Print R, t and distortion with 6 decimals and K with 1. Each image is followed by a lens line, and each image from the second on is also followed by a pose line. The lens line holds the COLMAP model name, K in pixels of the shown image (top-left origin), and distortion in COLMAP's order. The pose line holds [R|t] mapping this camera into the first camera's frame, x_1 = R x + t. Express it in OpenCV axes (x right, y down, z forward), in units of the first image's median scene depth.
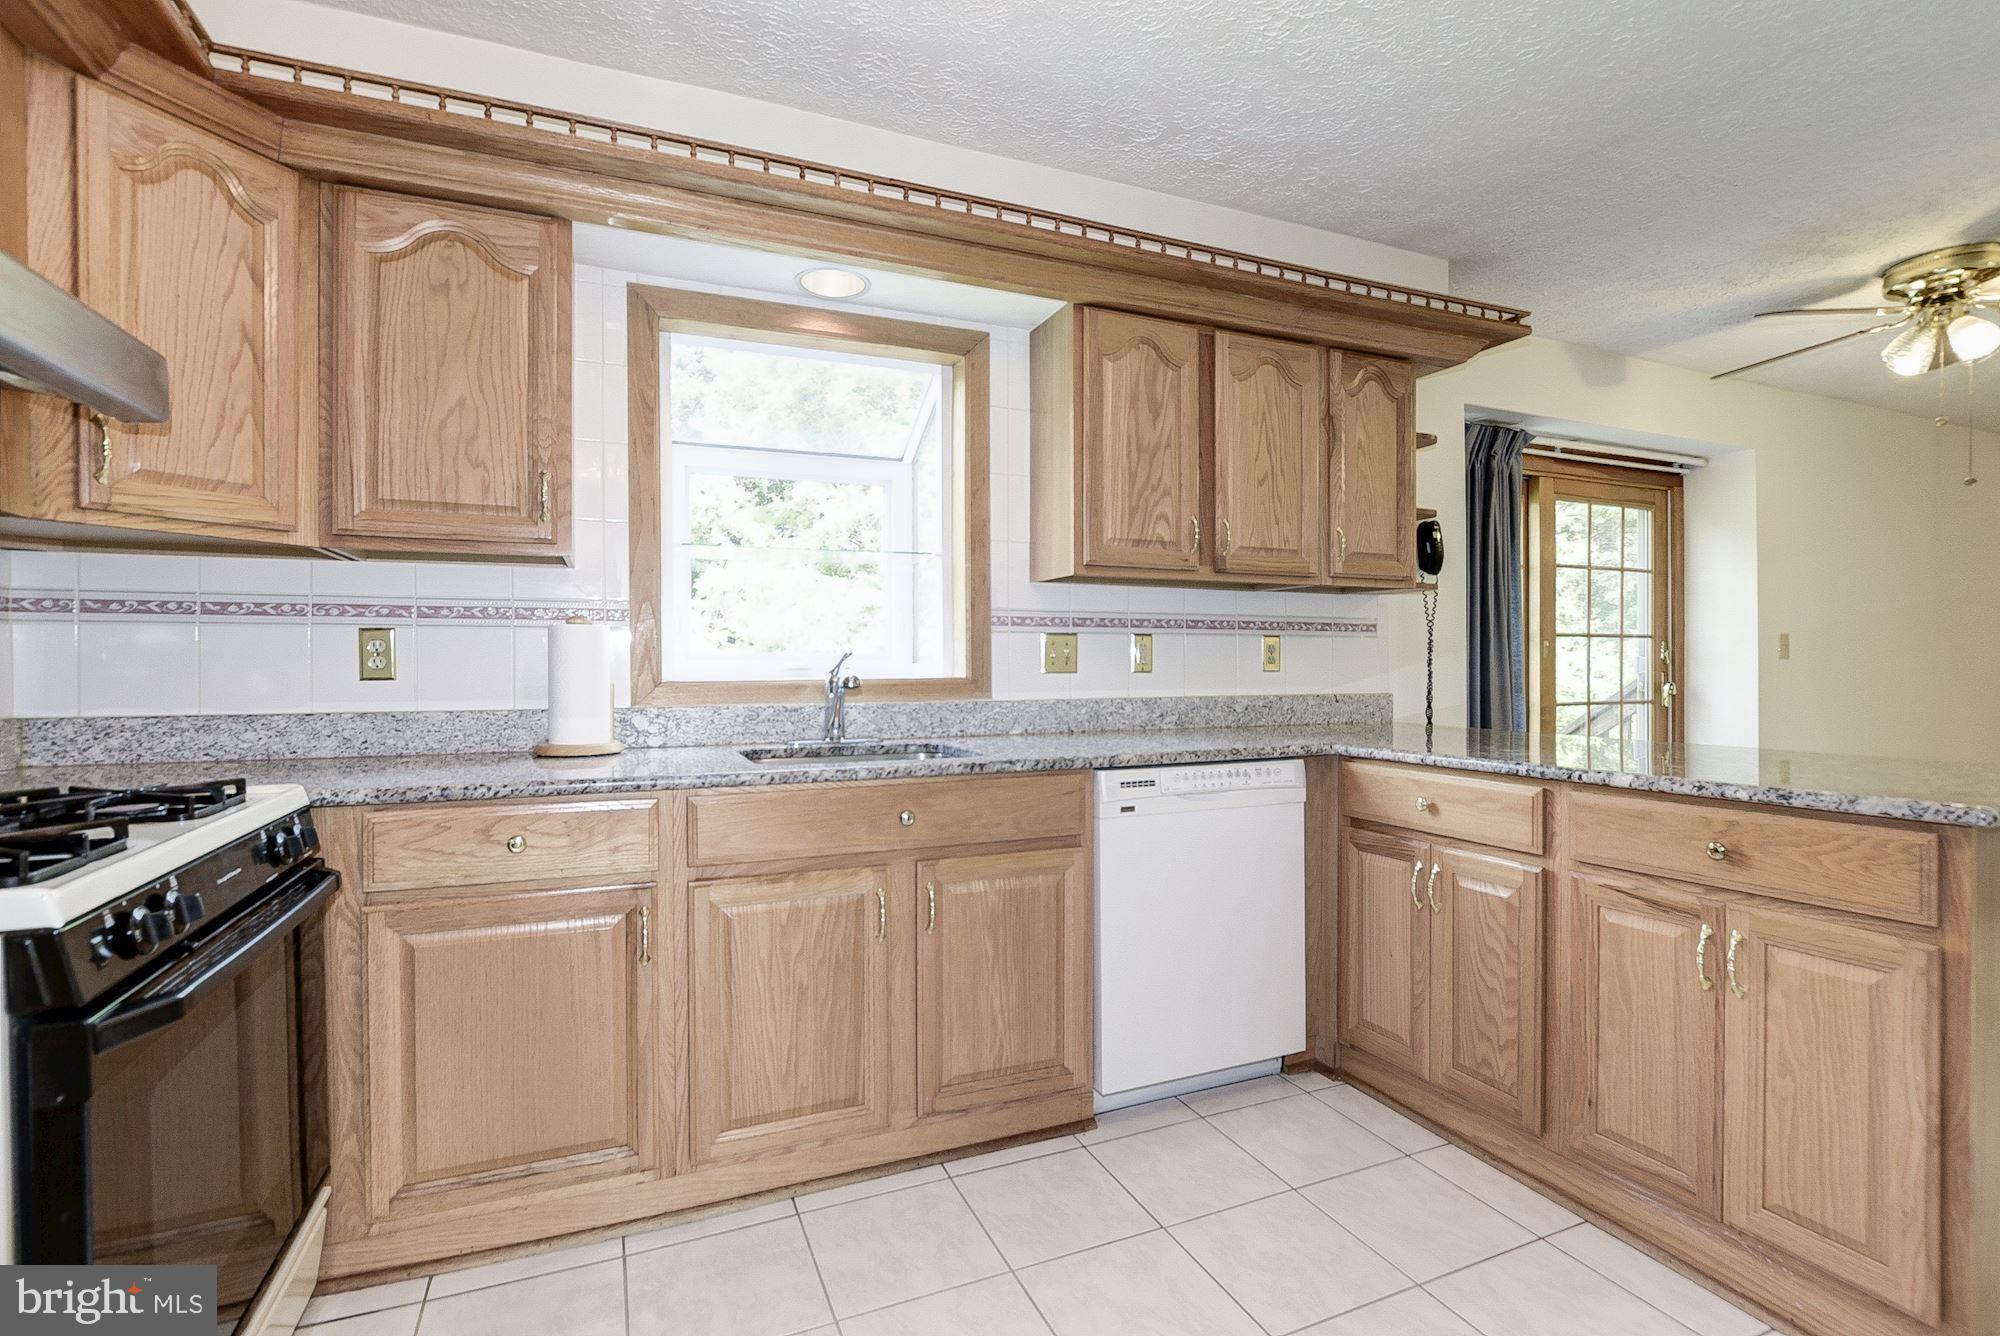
lens RADIAL K [[923.0, 0, 993.5], [0, 923.0, 664.1], [0, 0, 1]] dist [-0.017458, 0.002912]
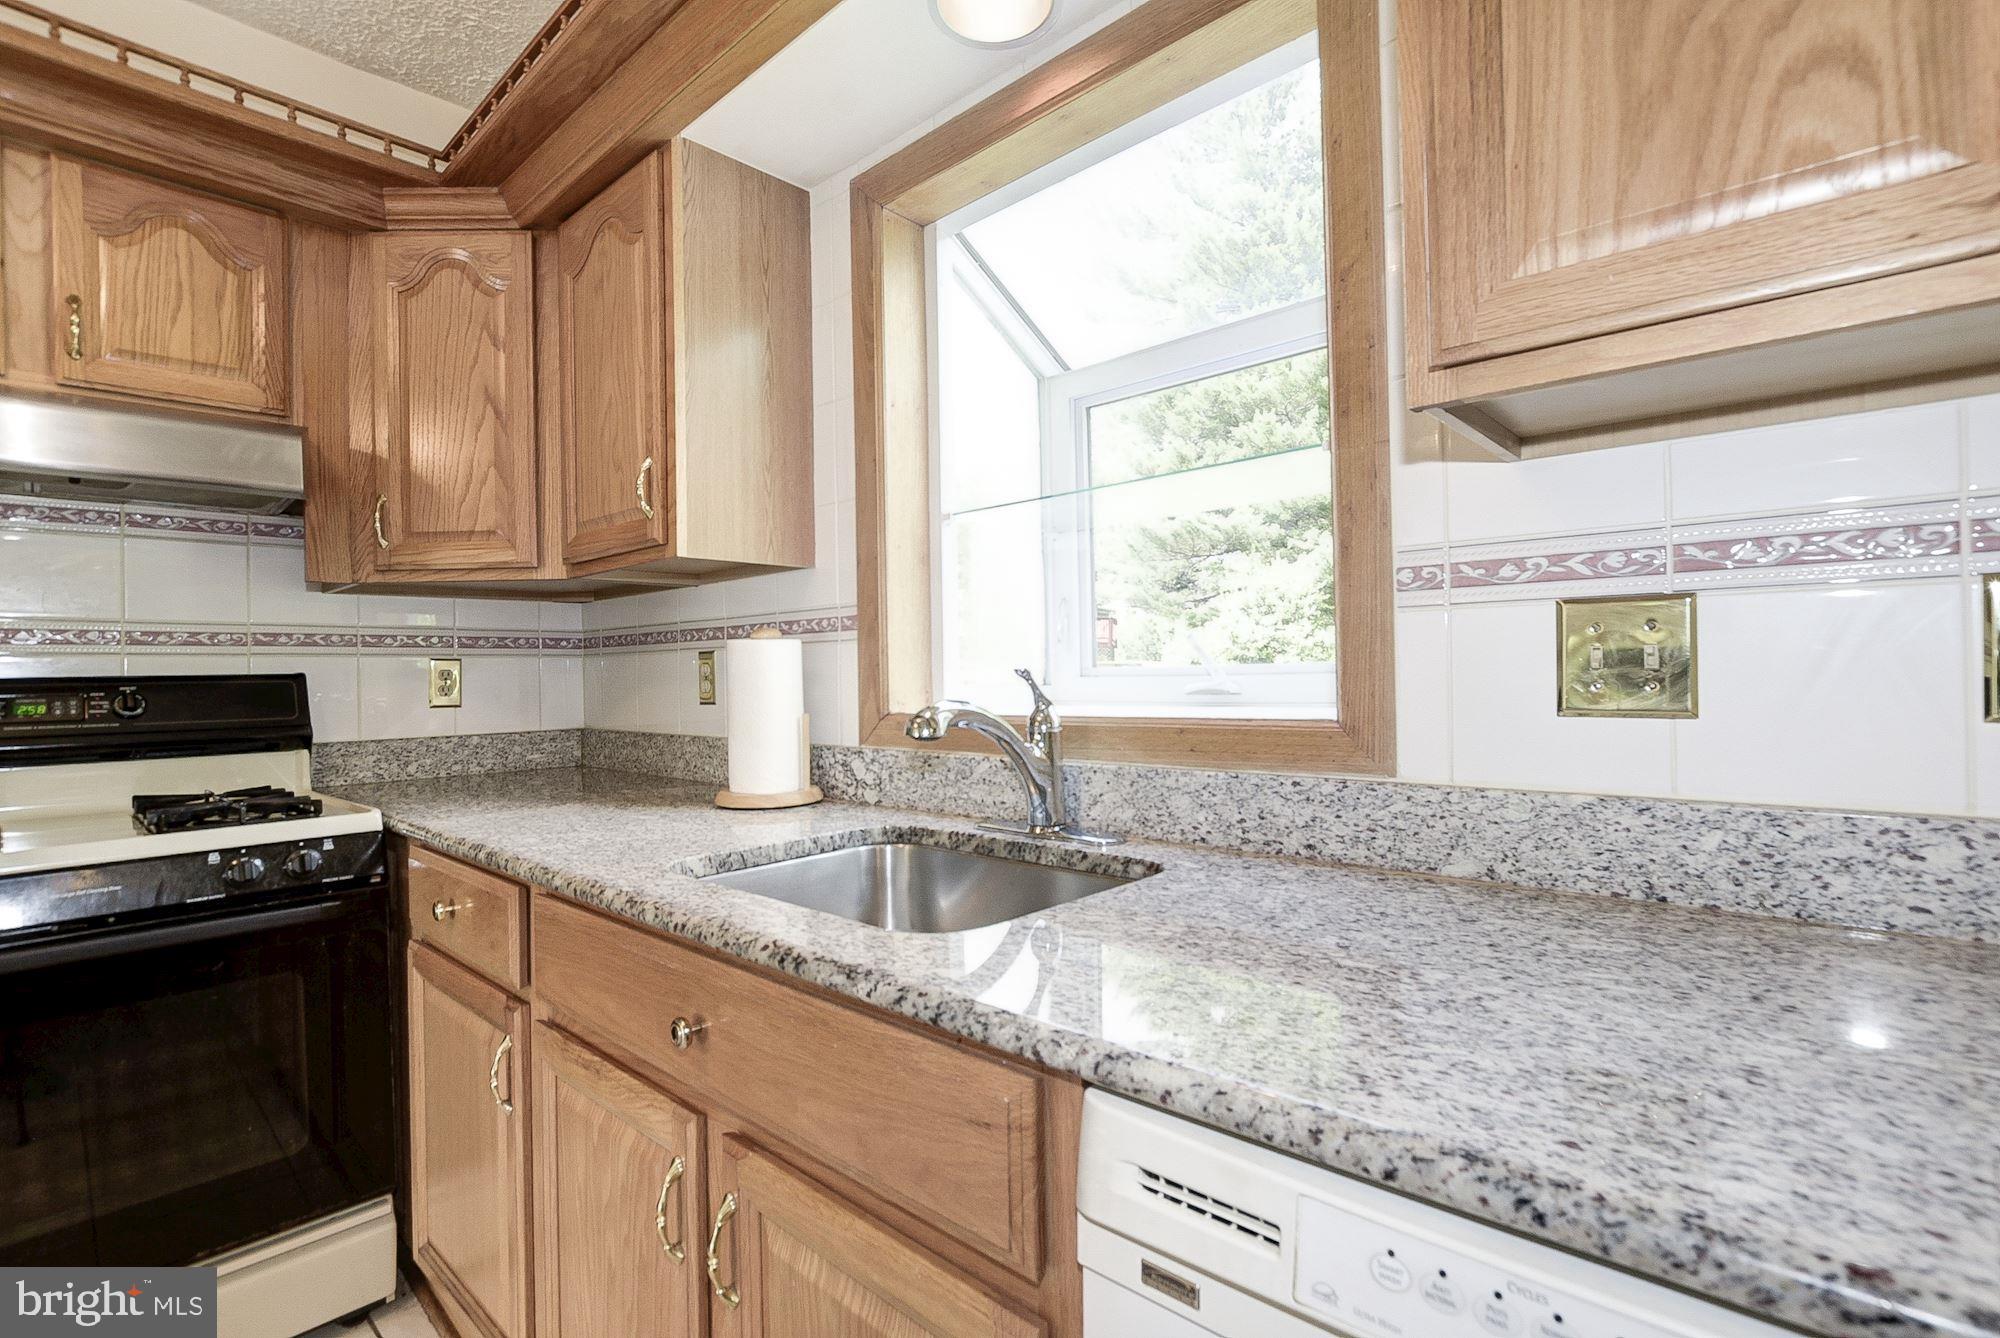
lens RADIAL K [[923.0, 0, 1003.0], [0, 923.0, 667.7], [0, 0, 1]] dist [-0.017458, 0.002912]
pose [[0.423545, -0.012386, -0.905791, 0.285386], [0.012689, 0.999890, -0.007739, -0.008181], [0.905786, -0.008216, 0.423655, 0.683589]]
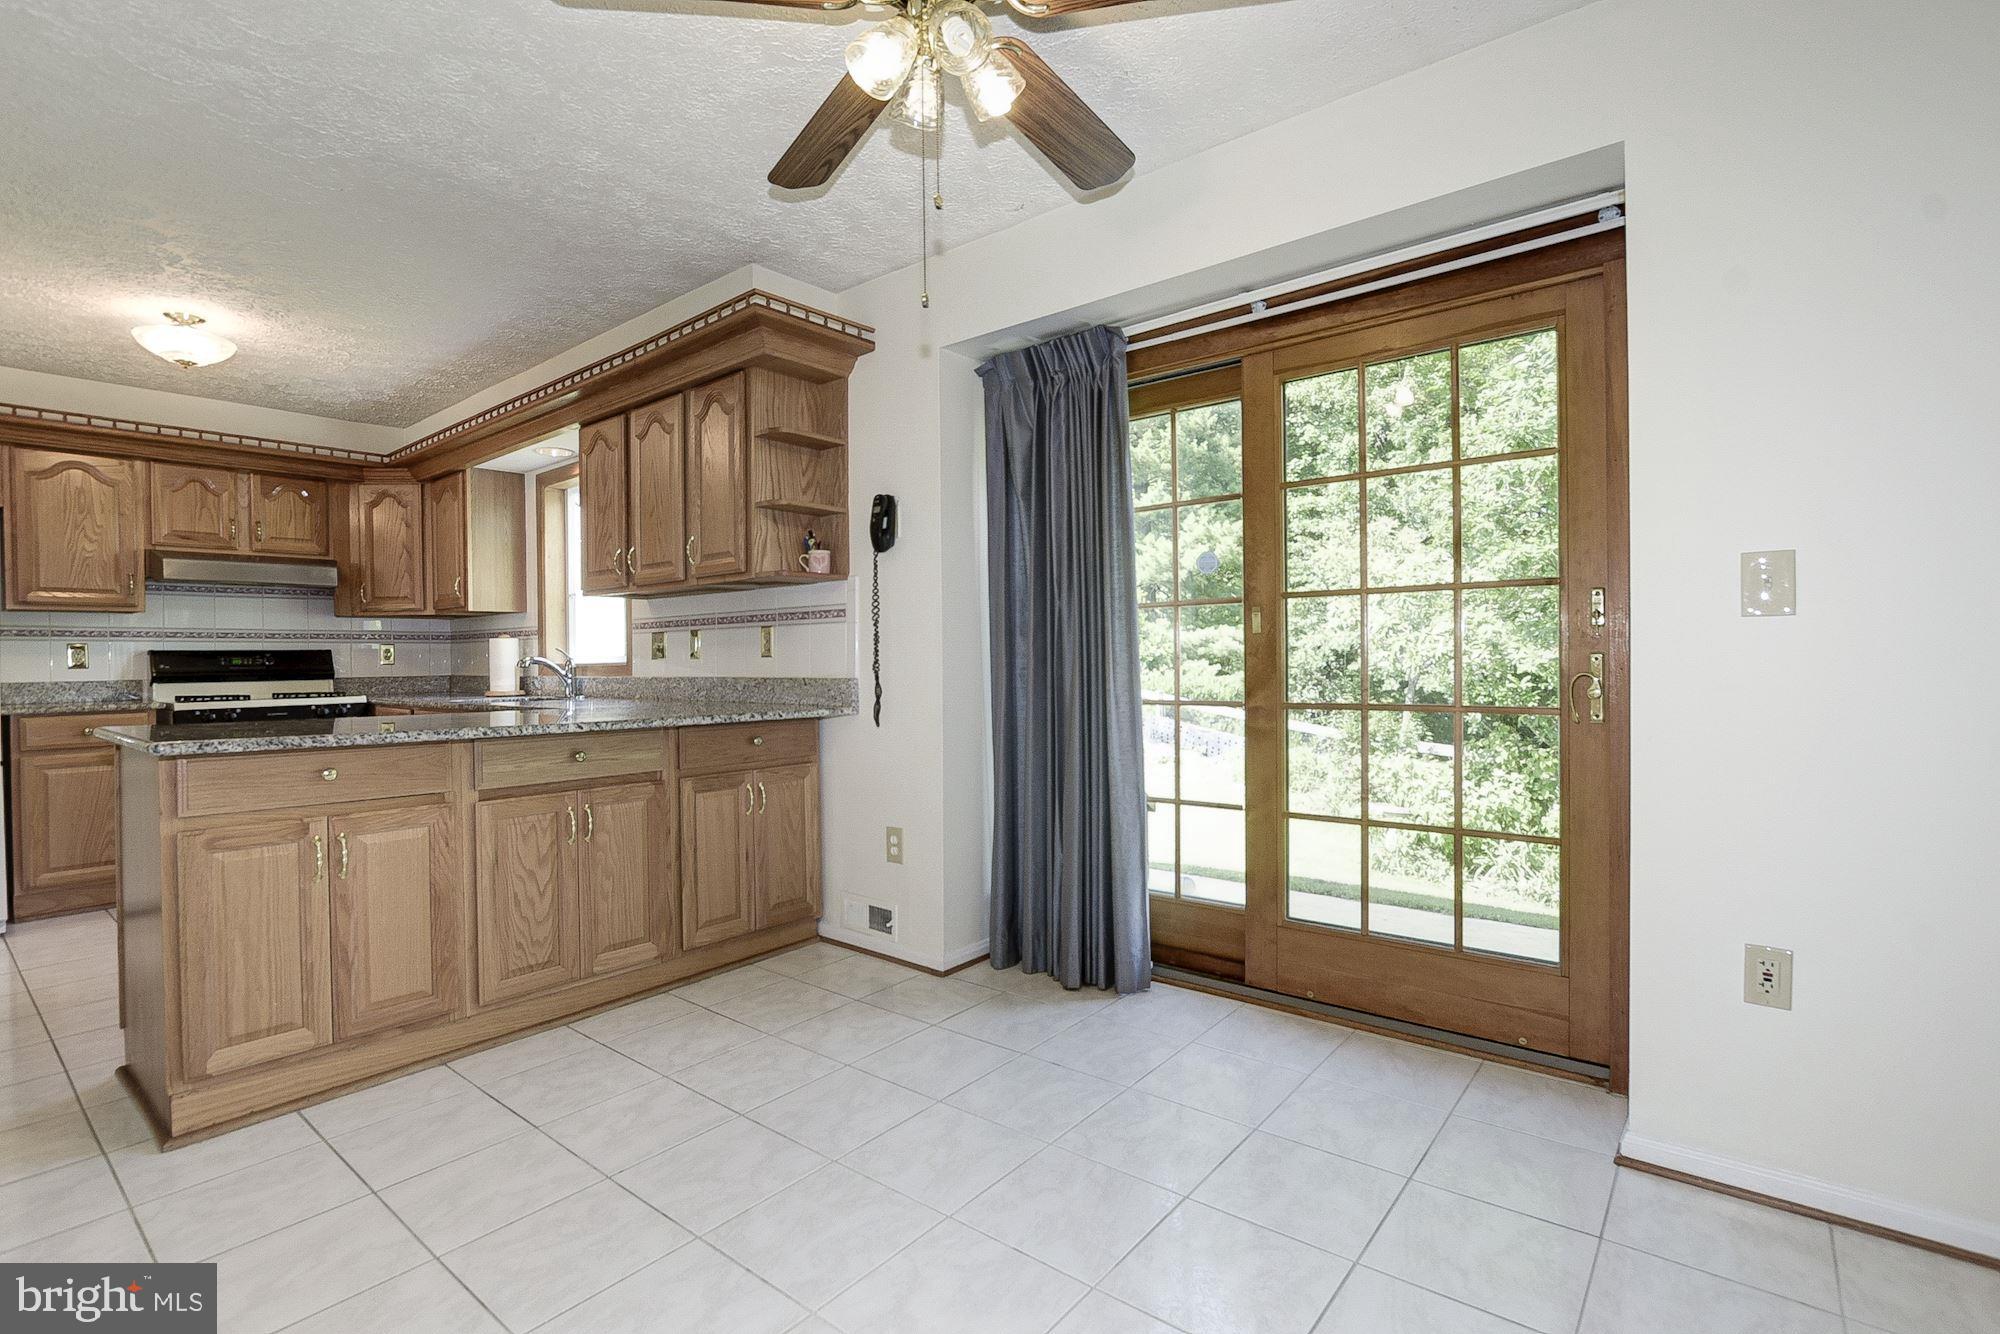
lens RADIAL K [[924.1, 0, 1002.1], [0, 924.1, 665.9], [0, 0, 1]] dist [-0.020460, 0.002809]
pose [[0.468131, 0.000587, -0.883659, 1.693908], [0.008177, 0.999954, 0.004996, 0.018410], [0.883621, -0.009564, 0.468105, 0.824544]]
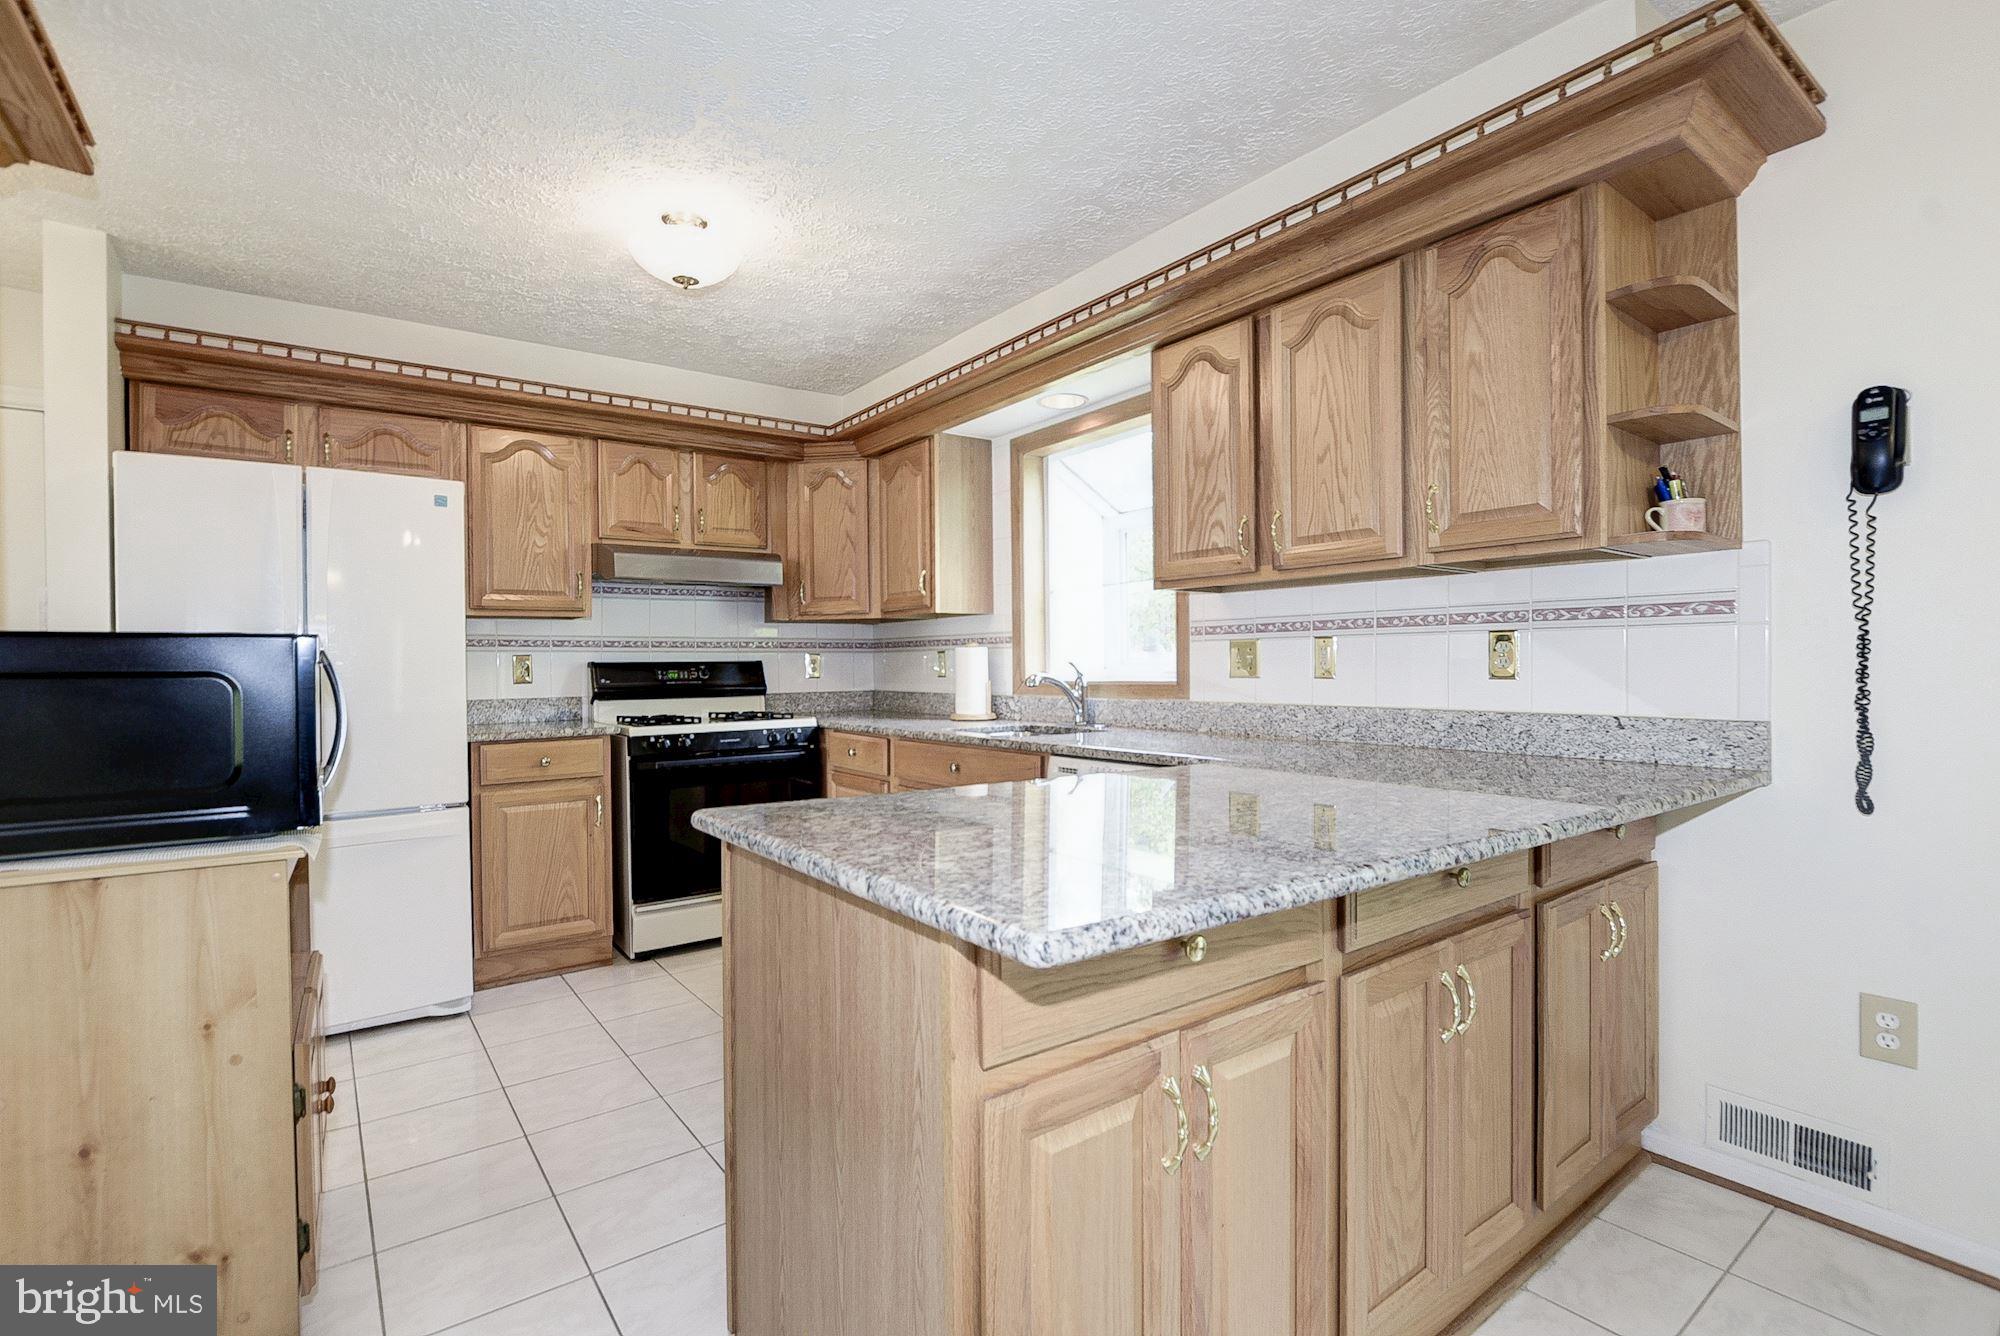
lens RADIAL K [[923.0, 0, 1004.9], [0, 923.0, 666.8], [0, 0, 1]] dist [-0.017458, 0.002912]
pose [[0.242473, -0.000145, -0.970158, 1.051581], [0.005478, 0.999984, 0.001220, -0.005657], [0.970143, -0.005610, 0.242470, 0.504839]]
